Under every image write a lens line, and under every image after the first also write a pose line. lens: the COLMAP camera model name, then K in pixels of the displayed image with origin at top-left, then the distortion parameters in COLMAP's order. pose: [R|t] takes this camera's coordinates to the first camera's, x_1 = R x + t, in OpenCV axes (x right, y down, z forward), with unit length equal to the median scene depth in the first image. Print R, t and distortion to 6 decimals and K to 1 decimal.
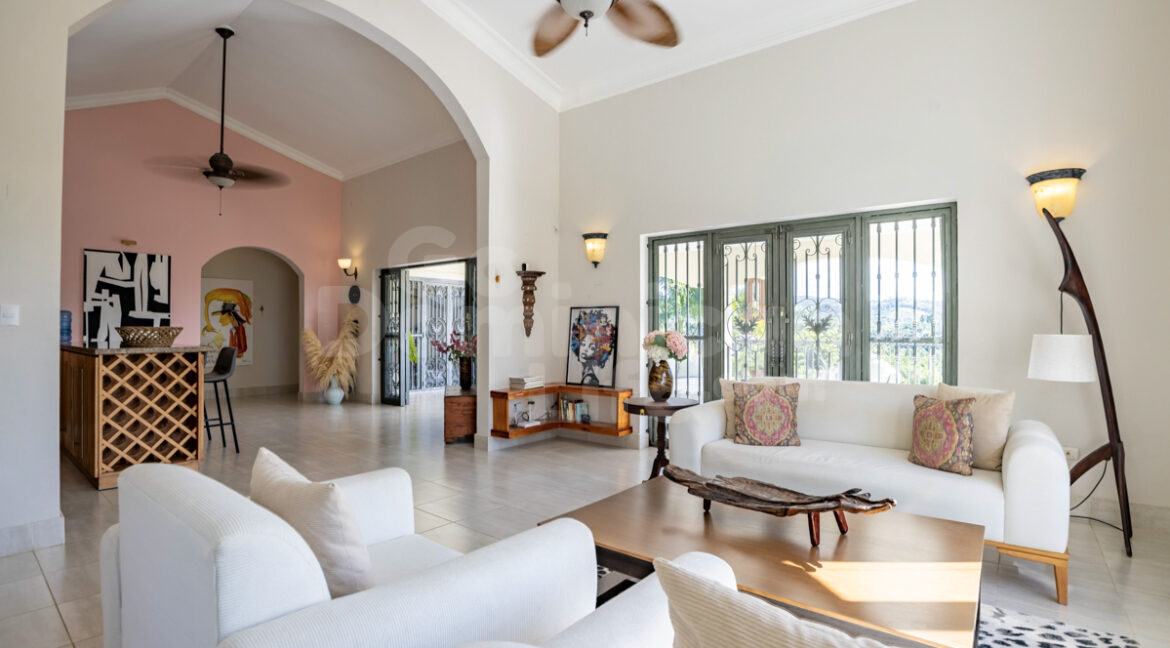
lens RADIAL K [[548.6, 0, 583.5], [0, 548.6, 325.1], [0, 0, 1]] dist [-0.045039, 0.009839]
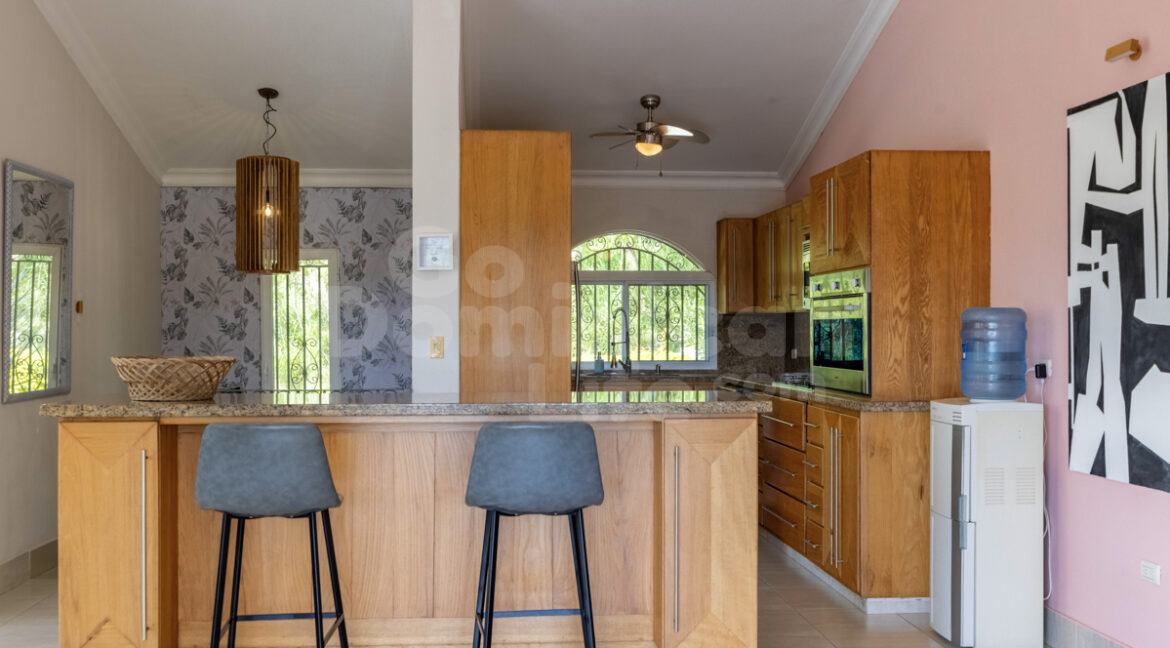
lens RADIAL K [[1157.4, 0, 560.7], [0, 1157.4, 328.3], [0, 0, 1]] dist [-0.001377, 0.000000]
pose [[-0.727403, -0.003147, -0.686203, -0.229613], [0.002916, 0.999966, -0.007677, -0.008155], [0.686204, -0.007586, -0.727369, 1.222686]]
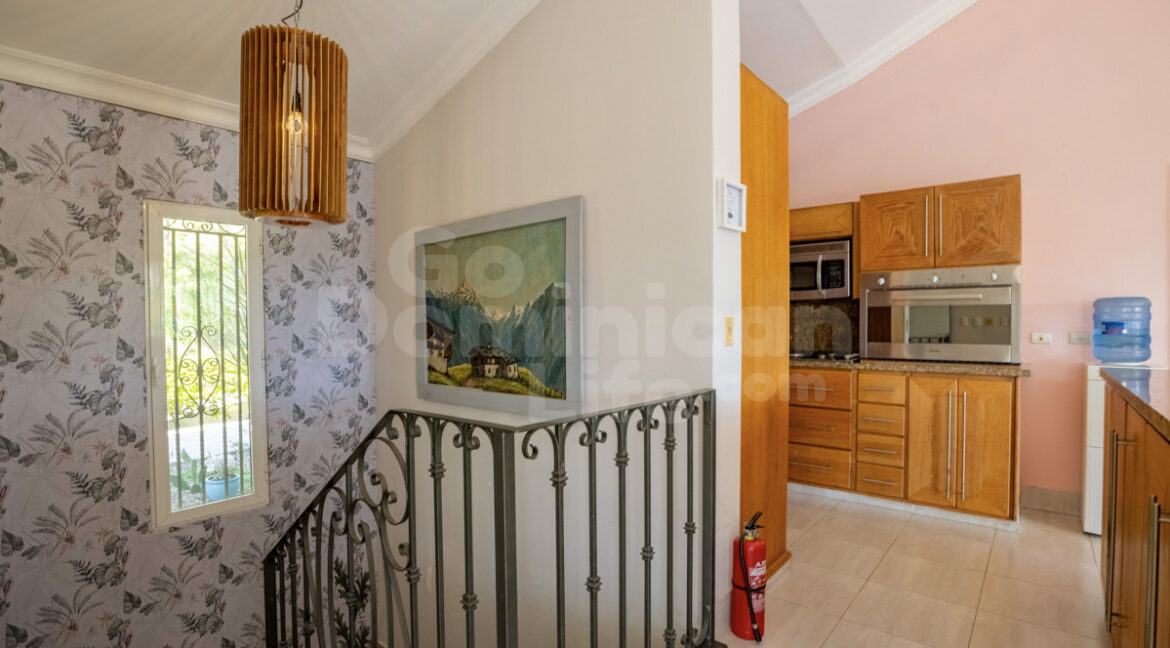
lens RADIAL K [[548.6, 0, 585.5], [0, 548.6, 329.1], [0, 0, 1]] dist [-0.045039, 0.009839]
pose [[-0.010100, 0.009152, -0.999907, -0.442701], [0.008187, 0.999925, 0.009069, -0.005994], [0.999915, -0.008095, -0.010174, 0.449489]]
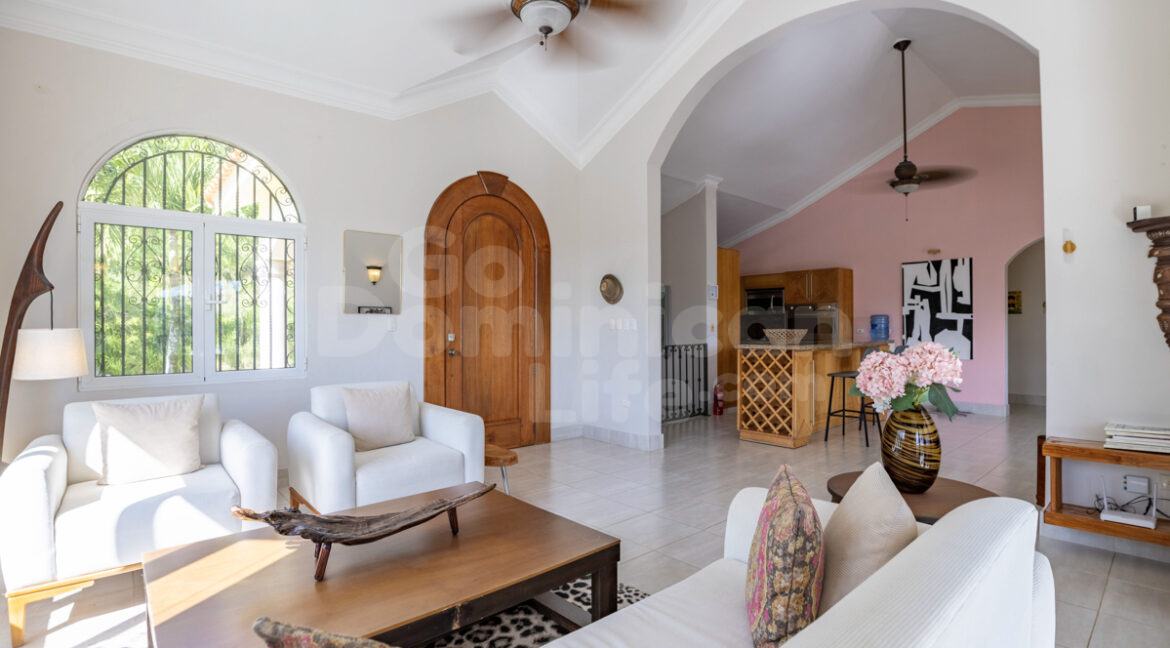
lens RADIAL K [[548.6, 0, 591.2], [0, 548.6, 323.9], [0, 0, 1]] dist [-0.045039, 0.009839]
pose [[-0.142001, -0.004489, -0.989856, 0.363287], [0.009614, 0.999936, -0.005914, -0.004181], [0.989820, -0.010357, -0.141949, 0.443893]]
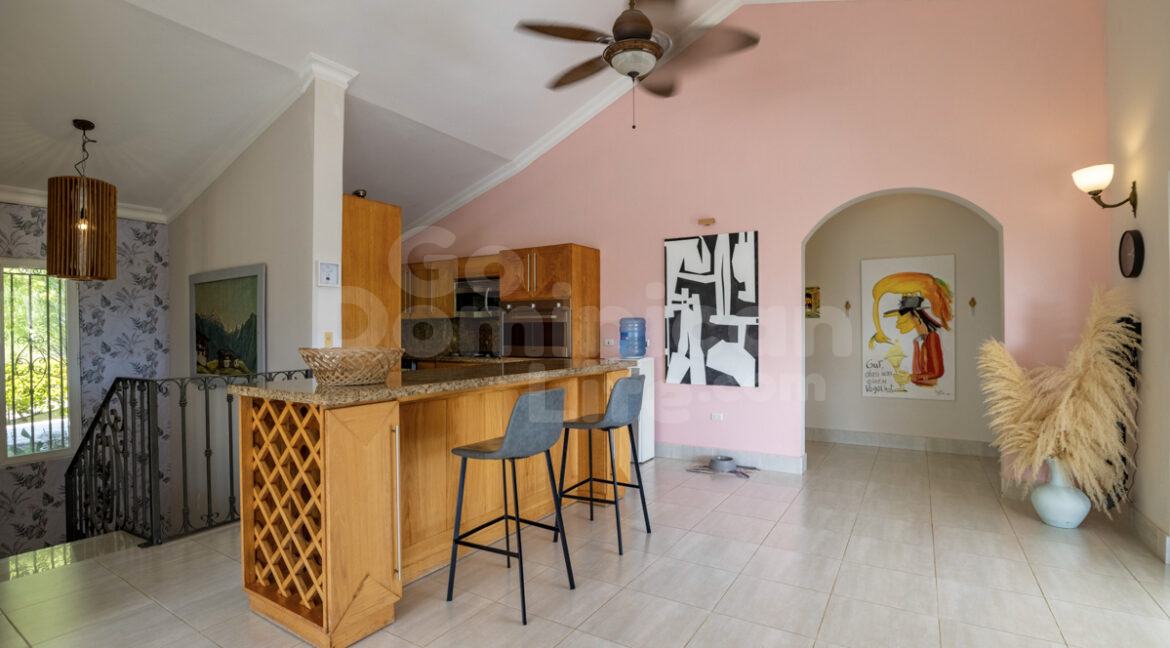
lens RADIAL K [[548.6, 0, 581.2], [0, 548.6, 329.3], [0, 0, 1]] dist [-0.045039, 0.009839]
pose [[0.134357, -0.002775, -0.990929, -0.133730], [0.010501, 0.999944, -0.001376, -0.008313], [0.990877, -0.010220, 0.134378, 0.721212]]
